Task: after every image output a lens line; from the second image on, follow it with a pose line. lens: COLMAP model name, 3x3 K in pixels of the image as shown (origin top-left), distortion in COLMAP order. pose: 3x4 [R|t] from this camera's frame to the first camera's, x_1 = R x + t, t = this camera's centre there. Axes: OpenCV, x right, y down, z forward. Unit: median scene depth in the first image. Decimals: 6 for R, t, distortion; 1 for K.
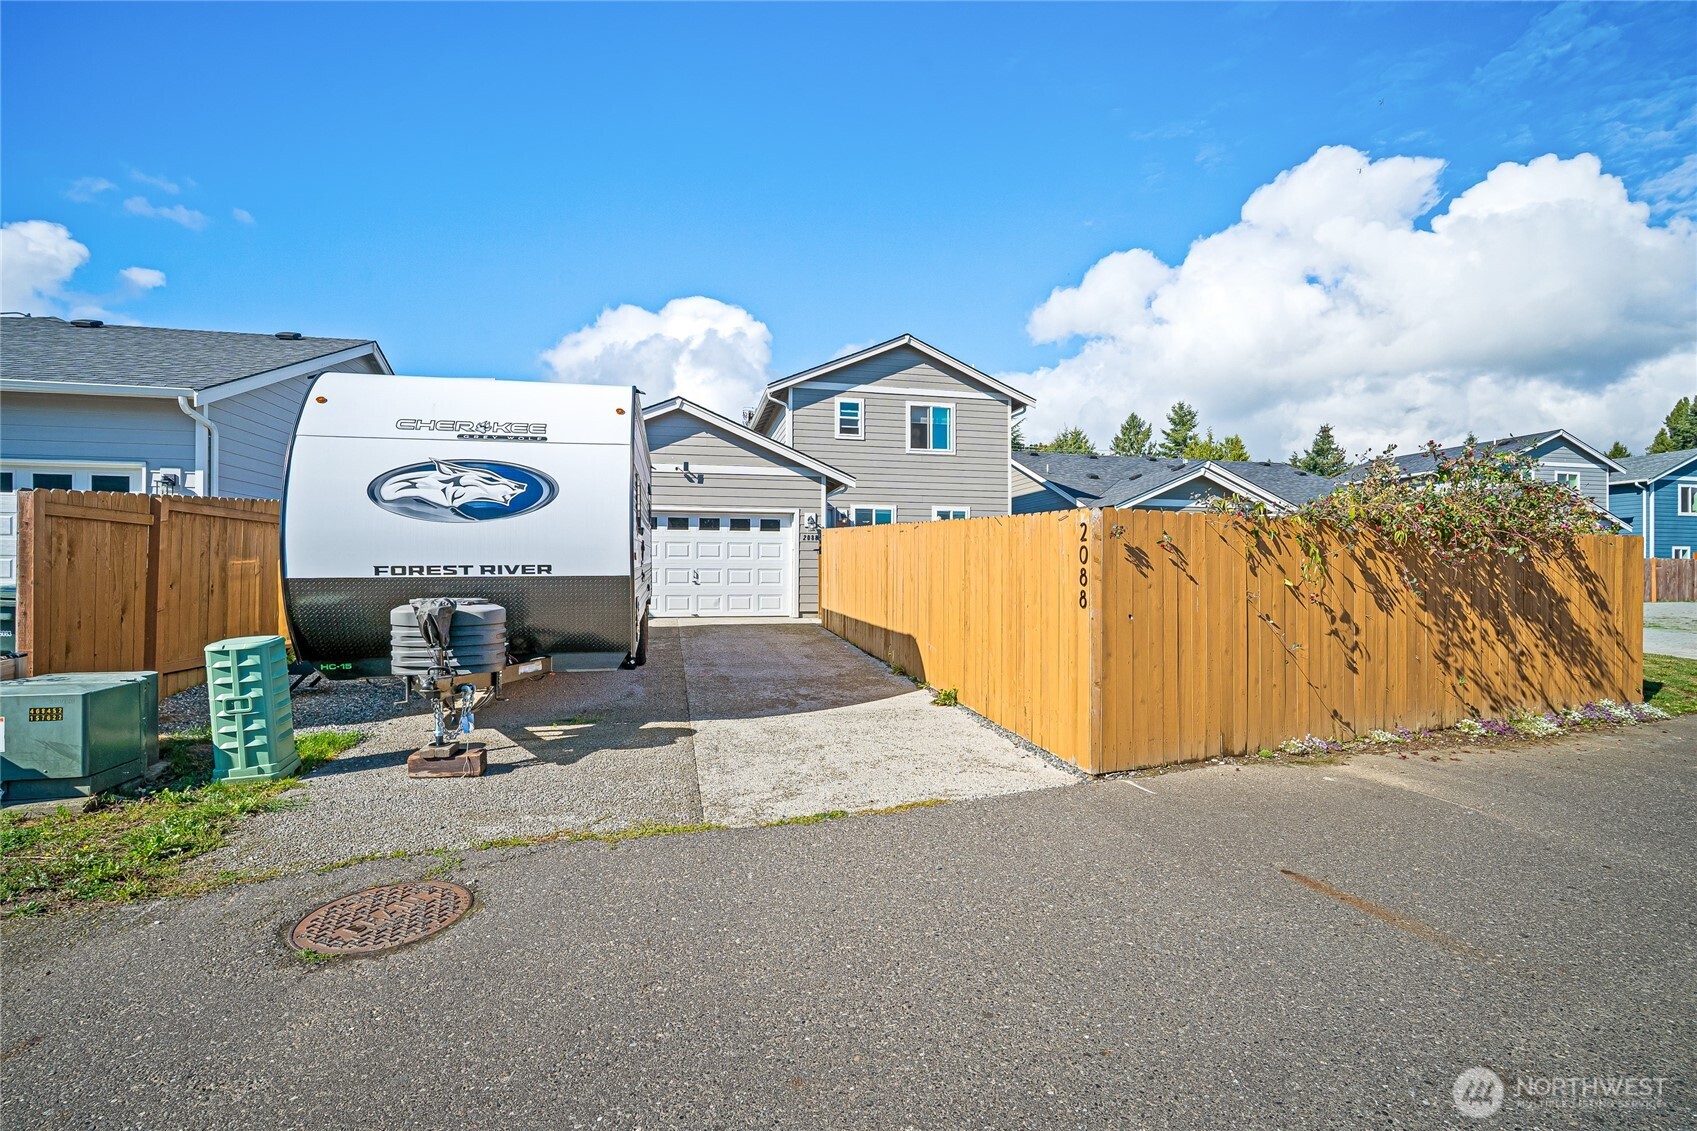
lens RADIAL K [[738.7, 0, 848.5], [0, 738.7, 565.5], [0, 0, 1]] dist [-0.003684, 0.000539]
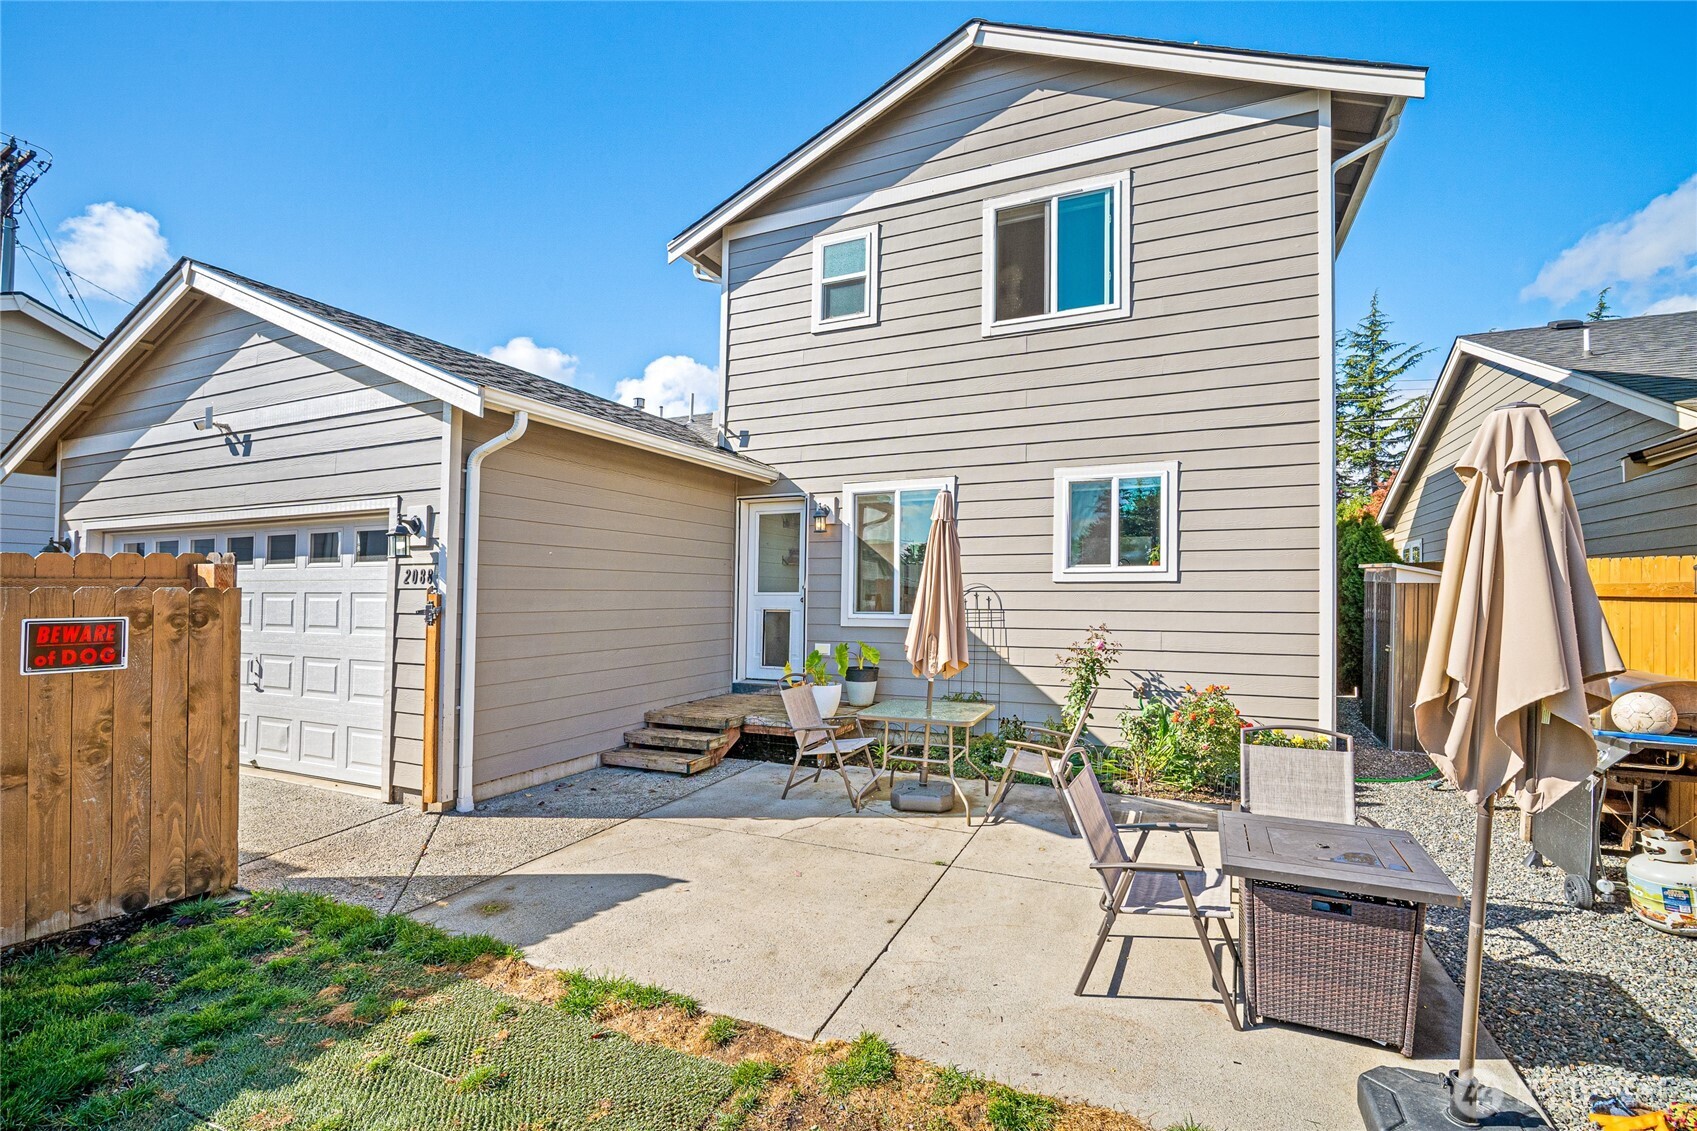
lens RADIAL K [[738.7, 0, 848.5], [0, 738.7, 565.5], [0, 0, 1]] dist [-0.003684, 0.000539]
pose [[0.804491, -0.019249, -0.593652, 0.246381], [0.006425, 0.999698, -0.023708, -0.026807], [0.593930, 0.015258, 0.804372, 0.661186]]
